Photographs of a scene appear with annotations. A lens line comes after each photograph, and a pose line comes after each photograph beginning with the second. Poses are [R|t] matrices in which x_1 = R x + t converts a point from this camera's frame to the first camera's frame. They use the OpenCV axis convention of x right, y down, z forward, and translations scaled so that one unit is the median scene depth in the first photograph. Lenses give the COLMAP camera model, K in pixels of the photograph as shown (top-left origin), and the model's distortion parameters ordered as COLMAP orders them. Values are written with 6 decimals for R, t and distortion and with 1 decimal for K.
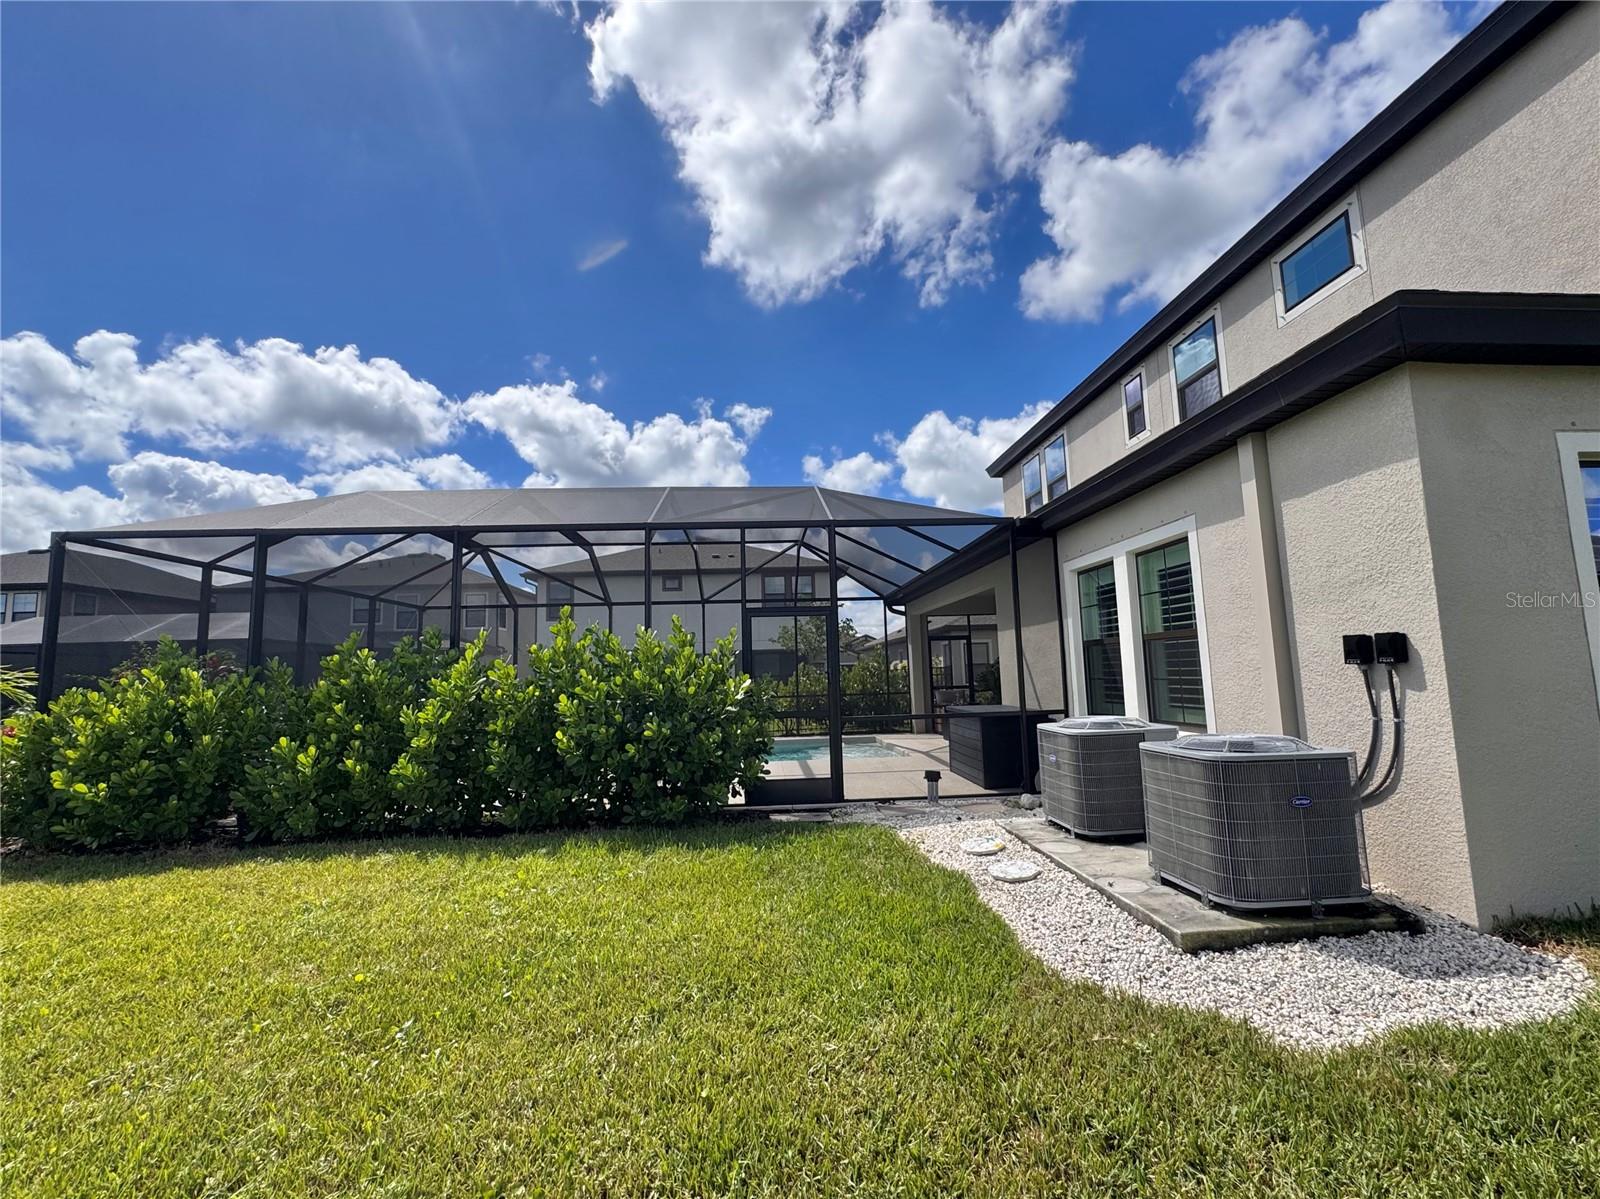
lens RADIAL K [[689.1, 0, 800.0], [0, 689.1, 599.5], [0, 0, 1]] dist [-0.001127, 0.000076]
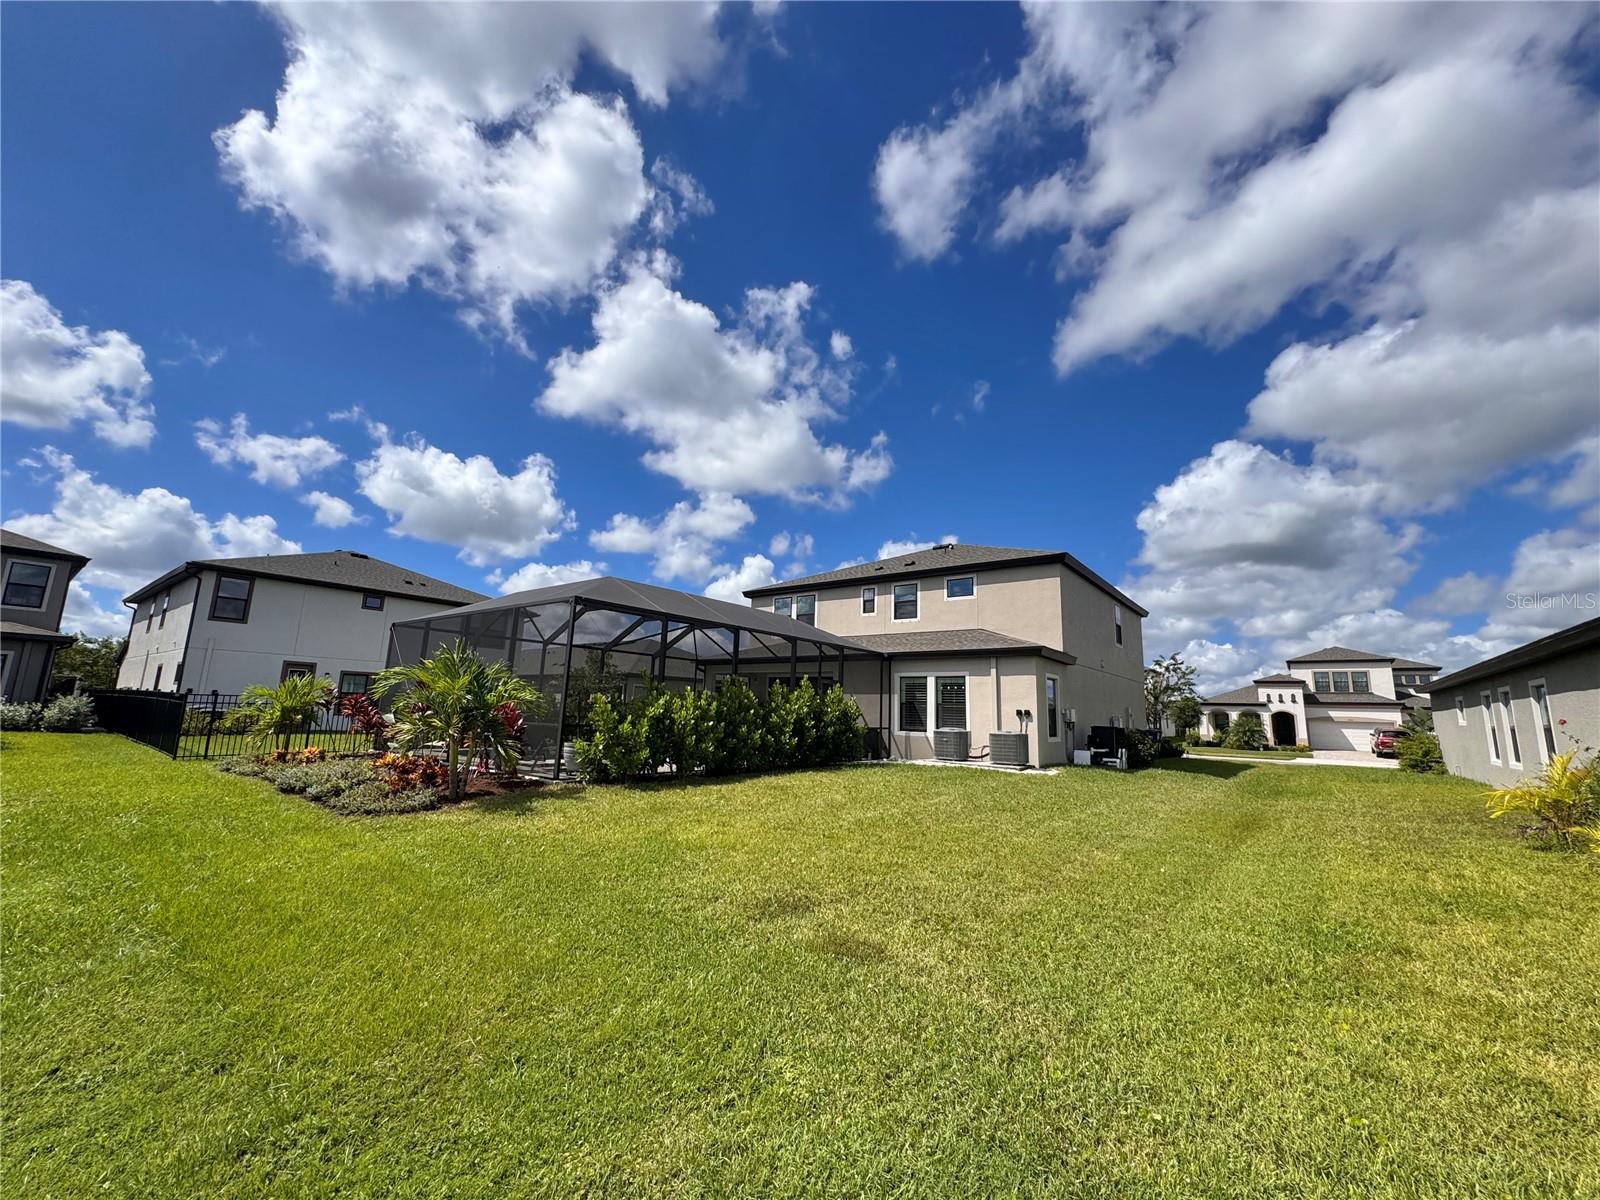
lens RADIAL K [[641.0, 0, 798.7], [0, 641.0, 597.3], [0, 0, 1]] dist [-0.005414, 0.000222]
pose [[0.663371, 0.187165, 0.724505, -2.063890], [-0.133001, 0.982289, -0.131981, 0.045320], [-0.736376, -0.008807, 0.676516, -0.485867]]
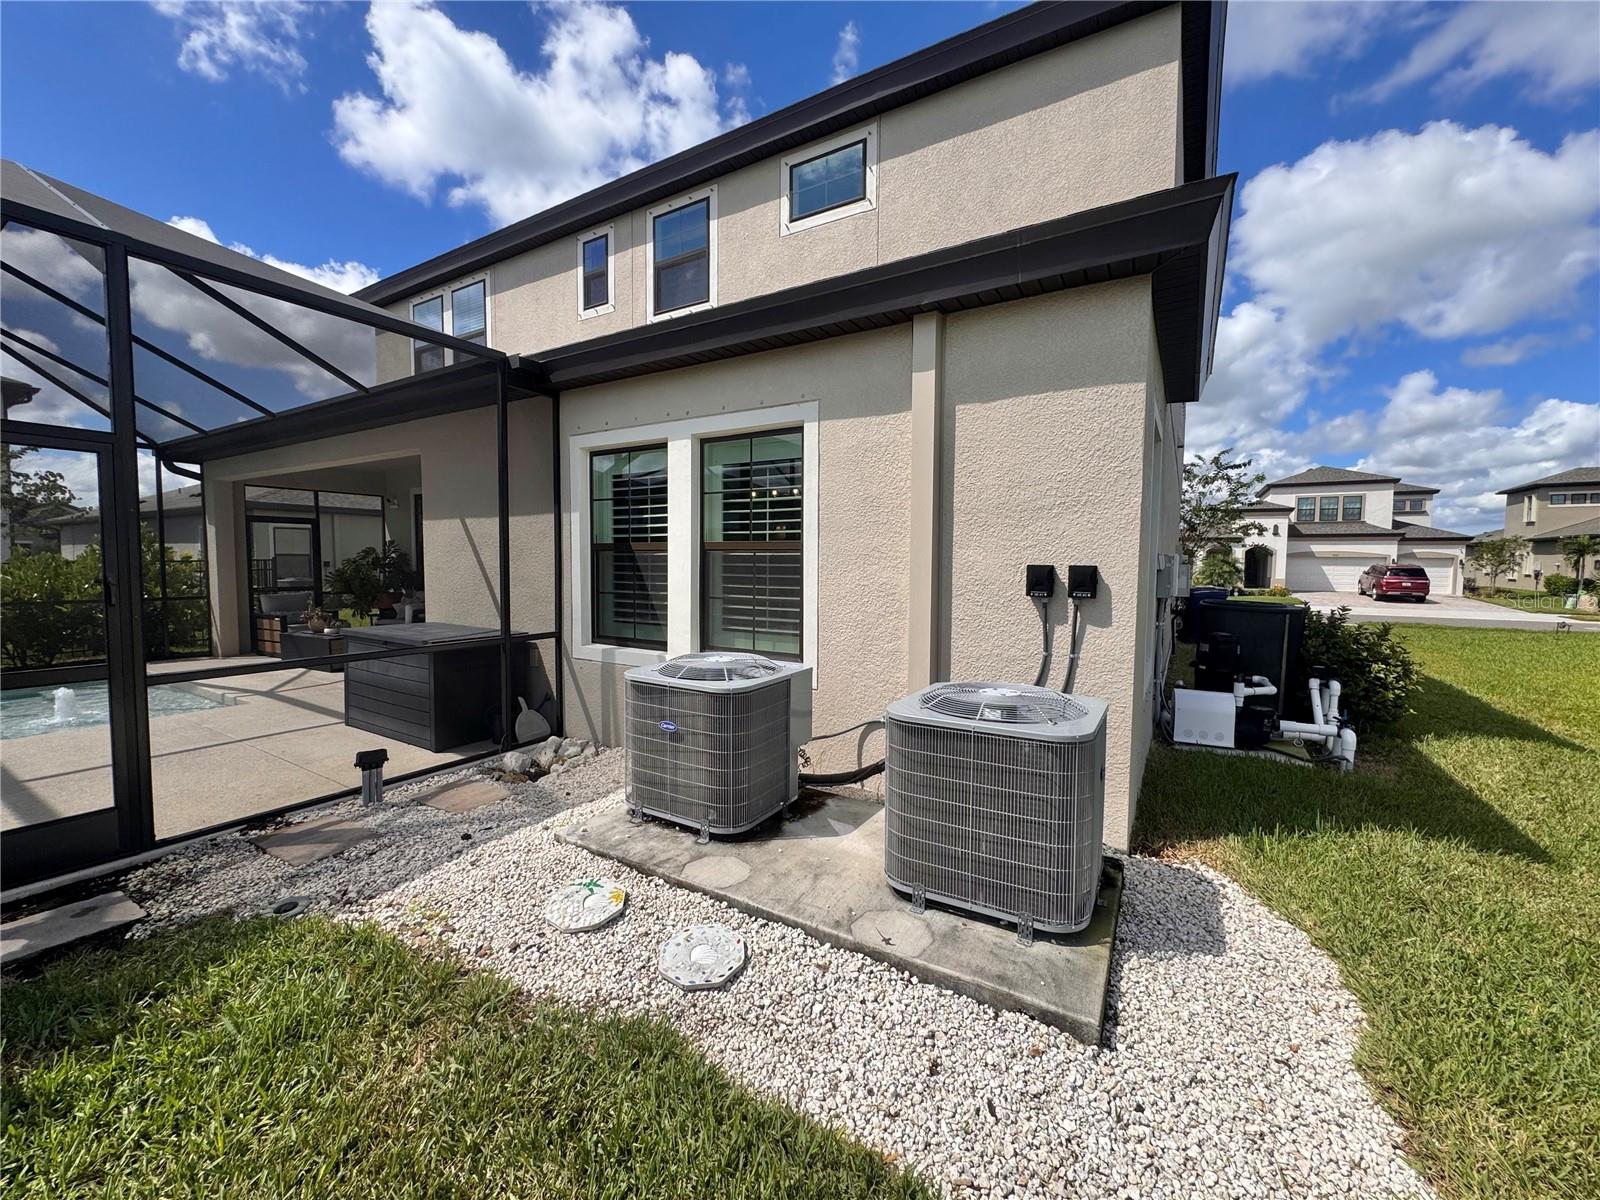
lens RADIAL K [[641.0, 0, 798.7], [0, 641.0, 597.3], [0, 0, 1]] dist [-0.005414, 0.000222]
pose [[0.573138, -0.010576, 0.819391, -0.048234], [-0.113865, 0.989189, 0.092412, 0.032073], [-0.811510, -0.146264, 0.565737, 0.469496]]
